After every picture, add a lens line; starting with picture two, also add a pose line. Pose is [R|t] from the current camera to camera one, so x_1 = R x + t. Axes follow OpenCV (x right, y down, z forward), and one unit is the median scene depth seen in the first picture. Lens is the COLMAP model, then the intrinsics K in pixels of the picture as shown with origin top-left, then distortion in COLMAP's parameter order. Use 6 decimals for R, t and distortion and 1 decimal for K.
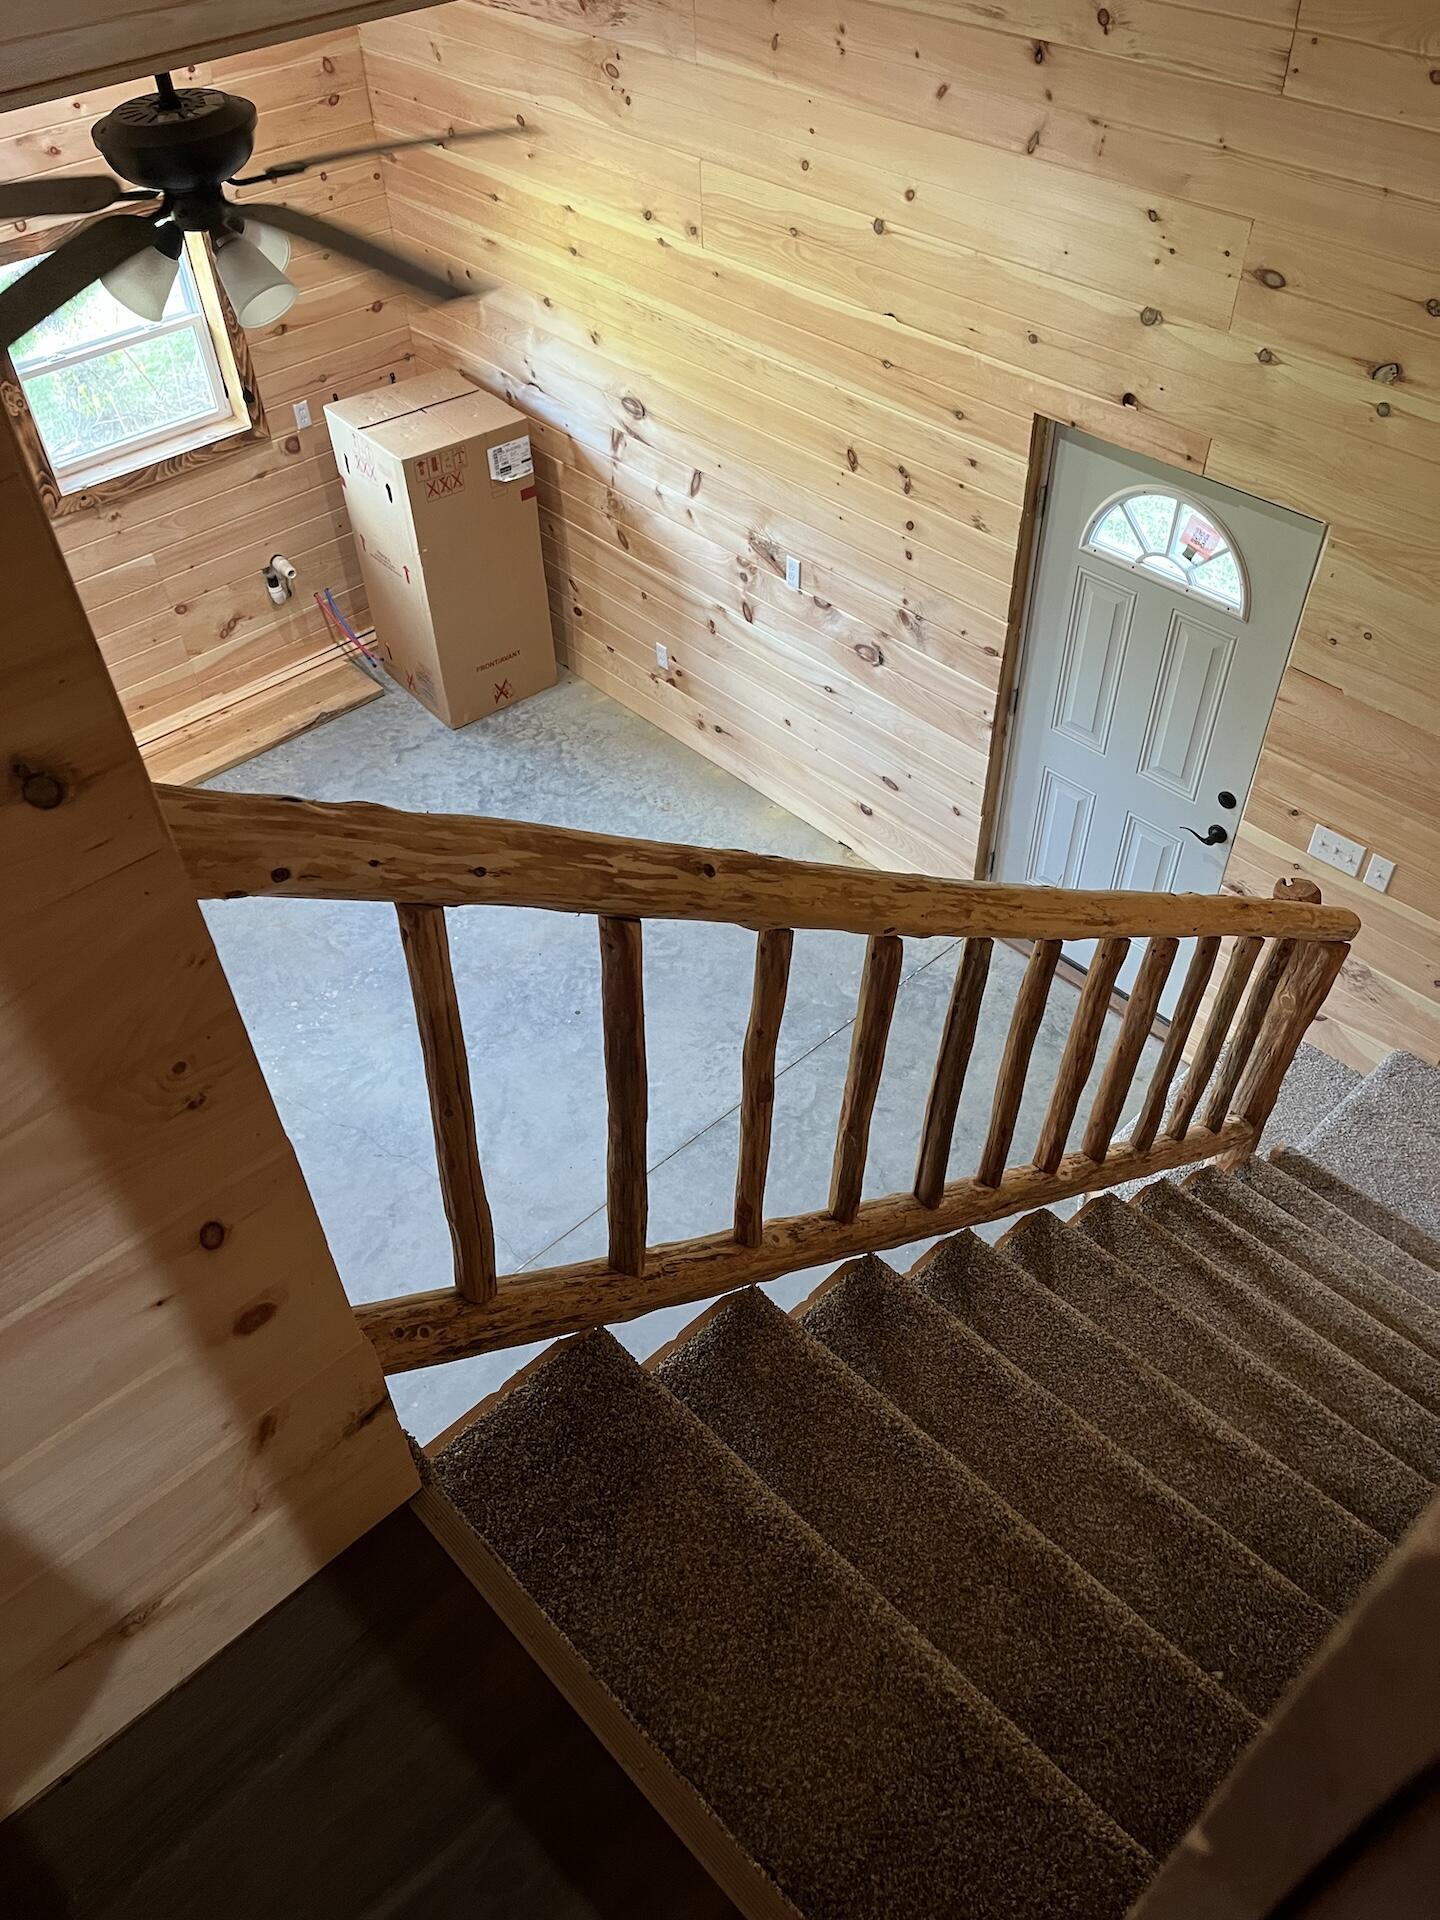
lens RADIAL K [[1449.9, 0, 718.7], [0, 1449.9, 962.8], [0, 0, 1]] dist [0.073164, -0.090634]
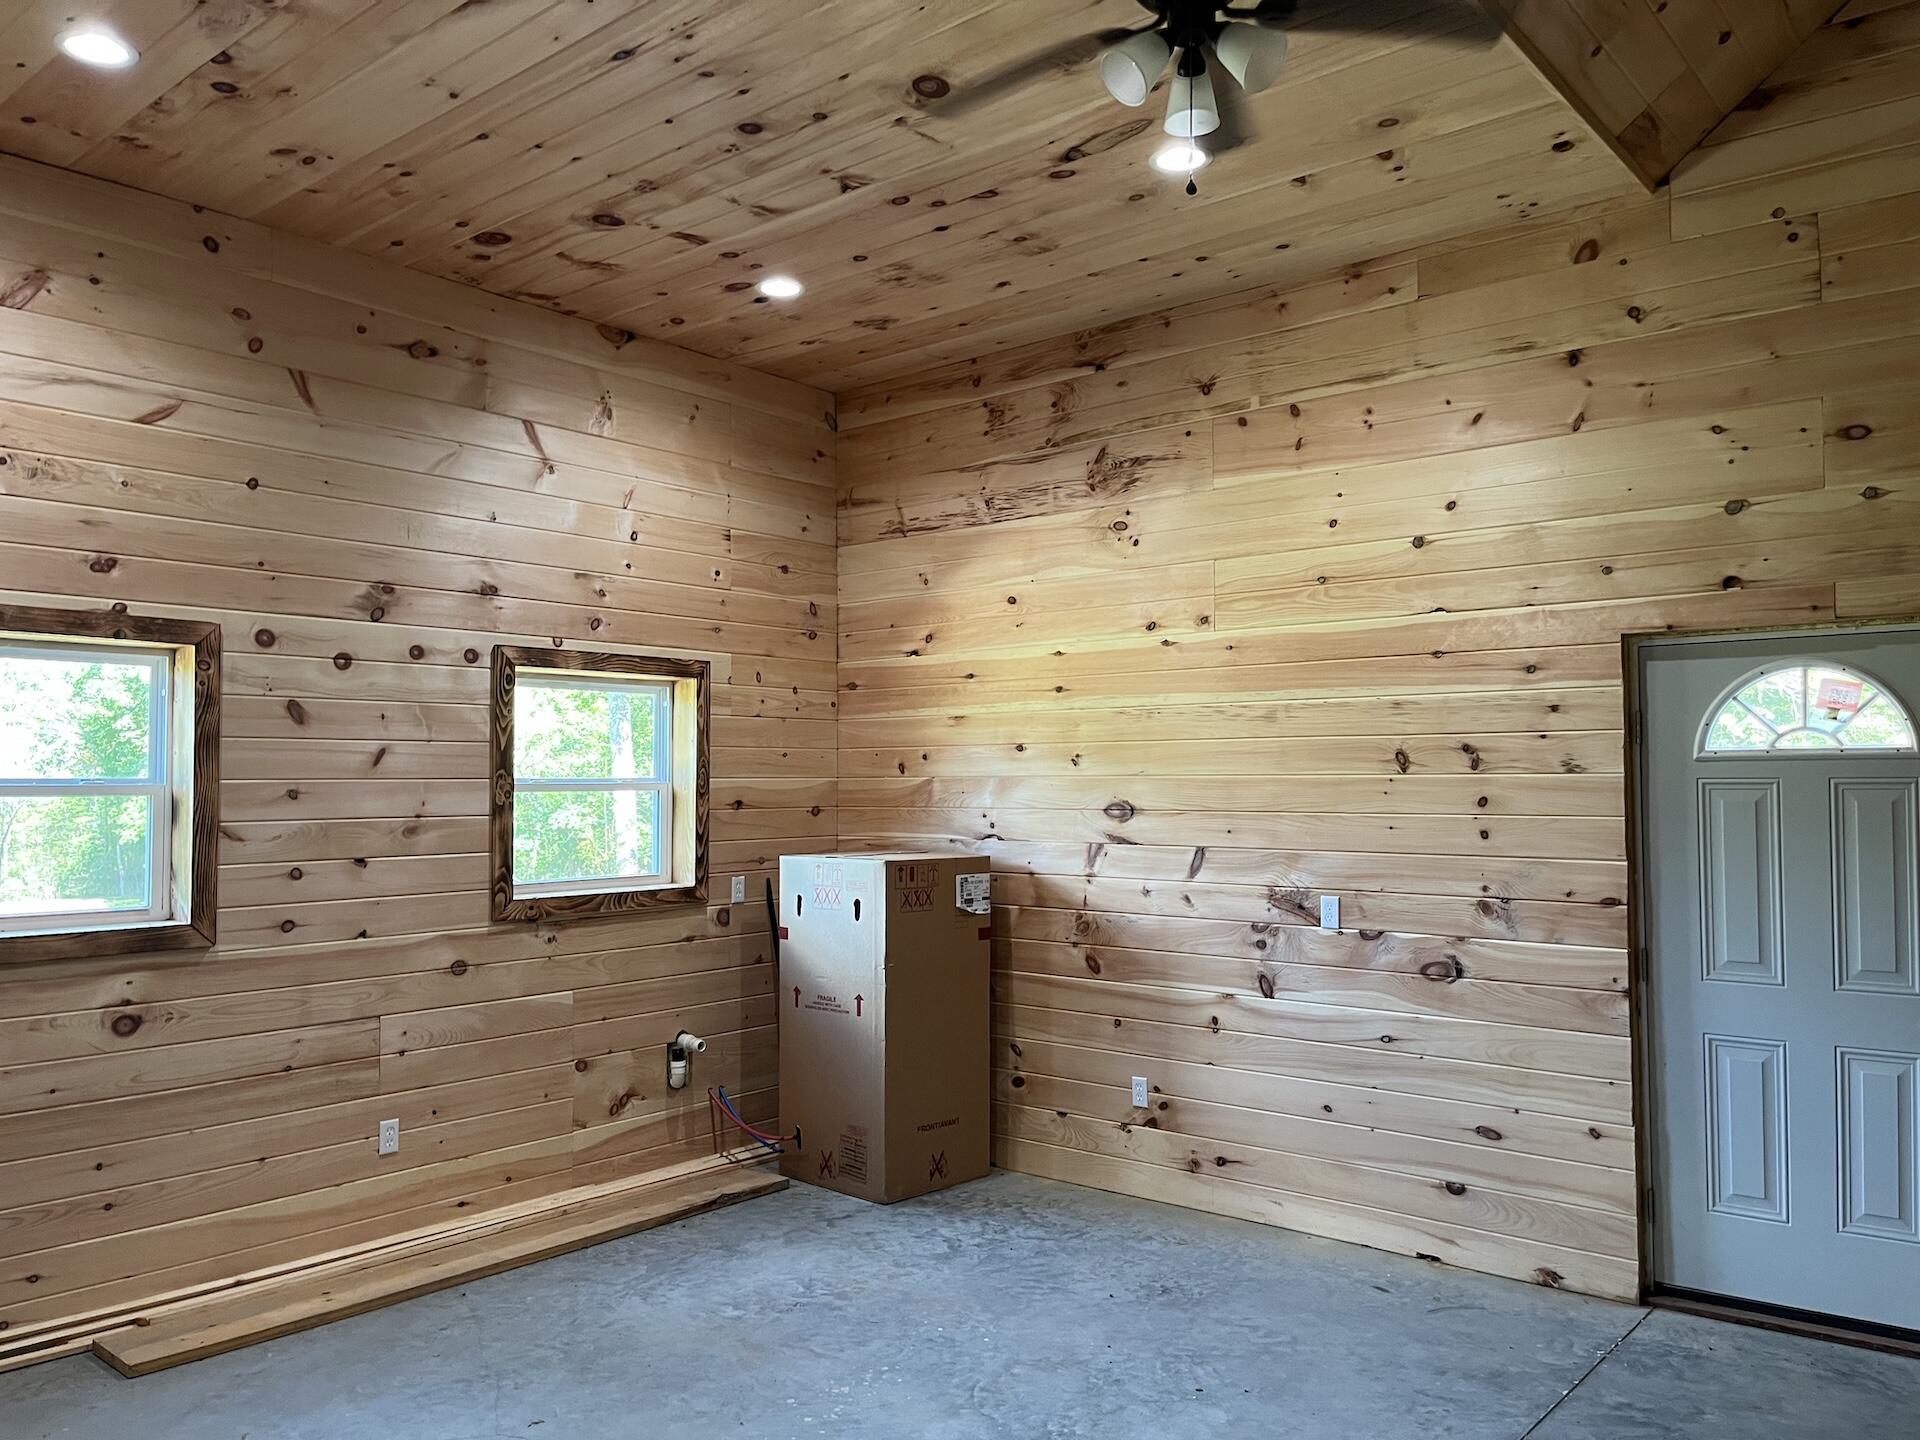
lens RADIAL K [[1449.9, 0, 957.0], [0, 1449.9, 736.5], [0, 0, 1]] dist [0.073164, -0.090634]
pose [[0.991791, 0.025144, 0.125371, -0.305170], [0.074911, 0.680344, -0.729054, 0.321576], [-0.103627, 0.732461, 0.672876, 0.295883]]
